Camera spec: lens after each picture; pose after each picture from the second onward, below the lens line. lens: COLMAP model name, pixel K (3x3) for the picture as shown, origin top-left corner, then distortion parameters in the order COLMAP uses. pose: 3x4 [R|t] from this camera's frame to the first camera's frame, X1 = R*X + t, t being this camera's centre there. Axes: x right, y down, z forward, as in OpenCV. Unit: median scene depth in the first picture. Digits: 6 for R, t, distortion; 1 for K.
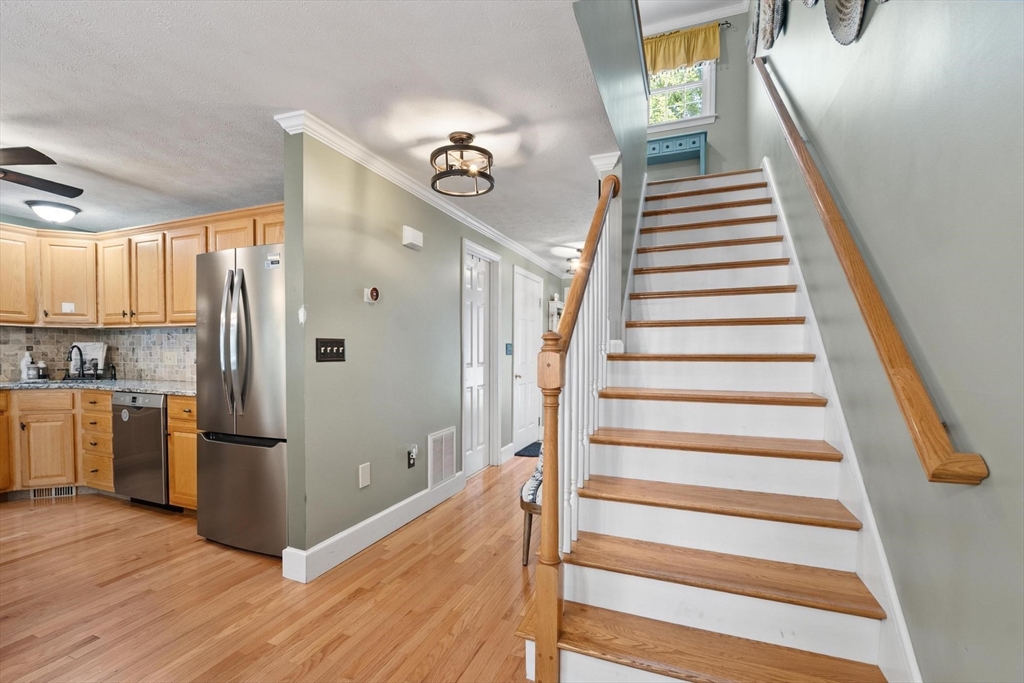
lens RADIAL K [[465.8, 0, 490.8], [0, 465.8, 364.9], [0, 0, 1]] dist [-0.003413, 0.000003]
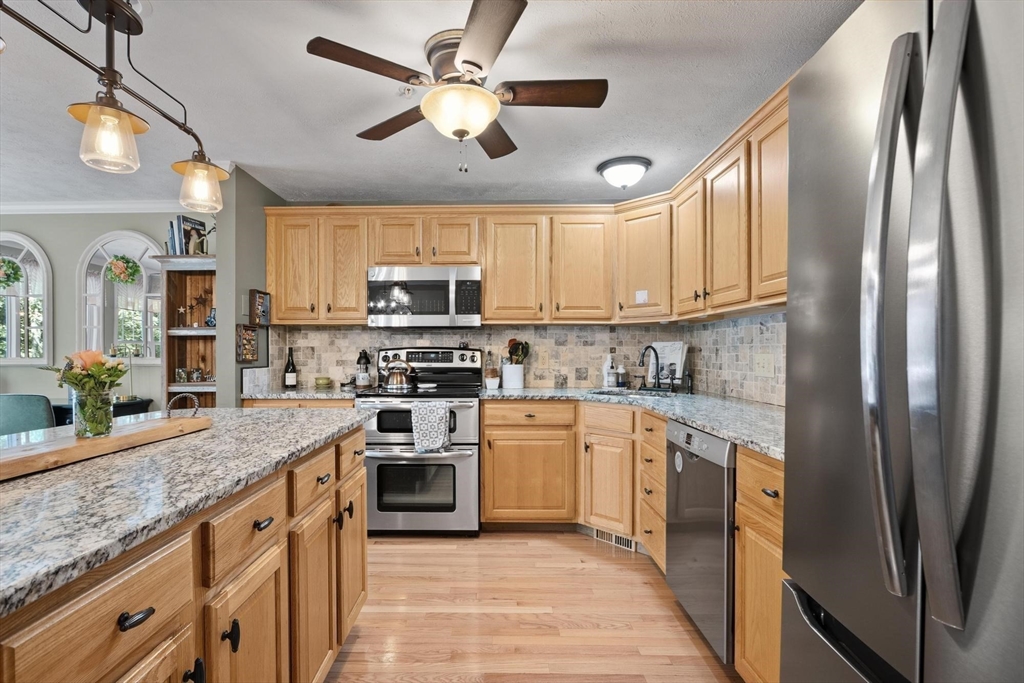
lens RADIAL K [[481.3, 0, 491.3], [0, 481.3, 353.7], [0, 0, 1]] dist [-0.003589, -0.000308]
pose [[0.387297, -0.002267, -0.921952, -0.271980], [-0.024900, 0.999606, -0.012918, -0.012642], [0.921619, 0.027960, 0.387088, 0.464251]]
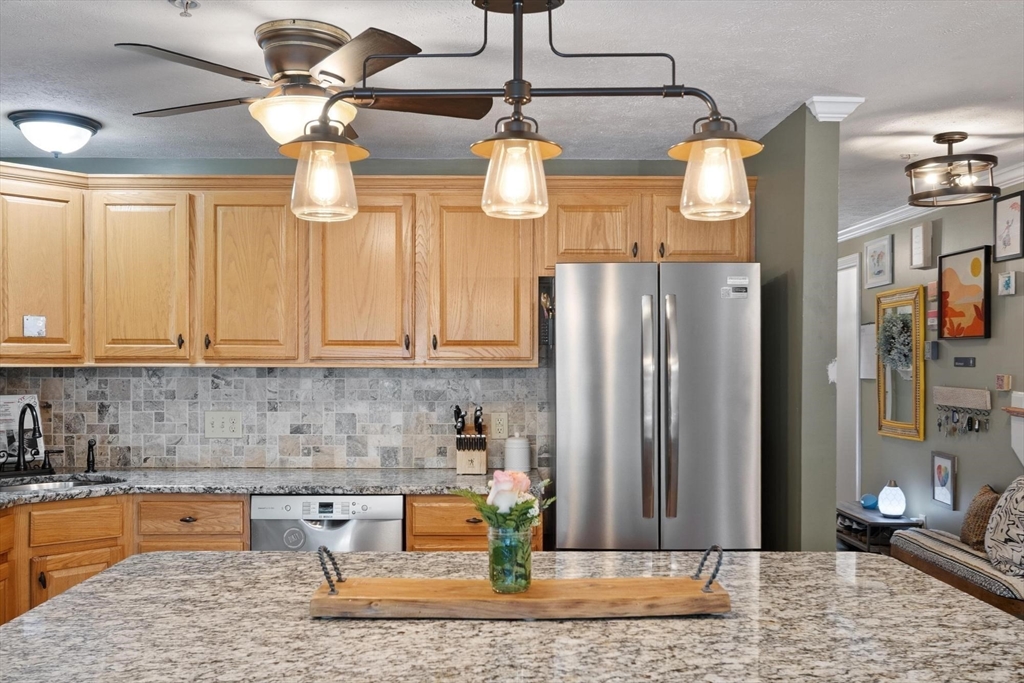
lens RADIAL K [[915.8, 0, 490.2], [0, 915.8, 372.0], [0, 0, 1]] dist [0.007987, 0.017483]
pose [[0.916444, -0.006657, 0.400109, -0.855818], [0.014480, 0.999758, -0.016533, -0.053178], [-0.399902, 0.020945, 0.916319, -0.051625]]
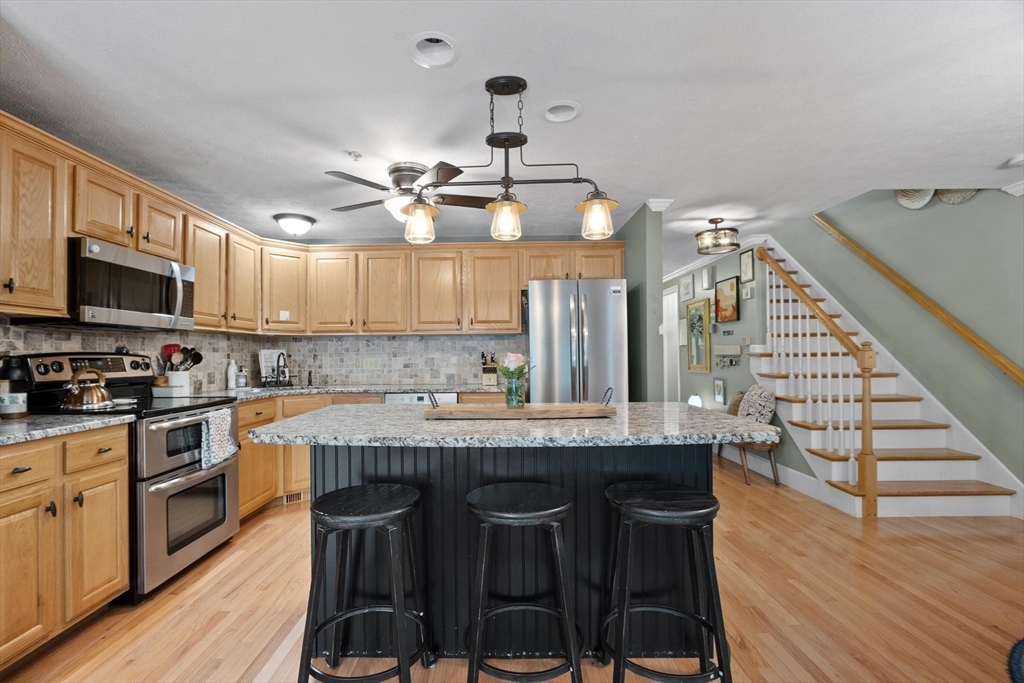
lens RADIAL K [[454.8, 0, 490.2], [0, 454.8, 350.9], [0, 0, 1]] dist [-0.013439, 0.000809]
pose [[0.925166, -0.009117, 0.379453, -0.867131], [0.024365, 0.999076, -0.035402, 0.000459], [-0.378779, 0.041999, 0.924534, -0.086773]]
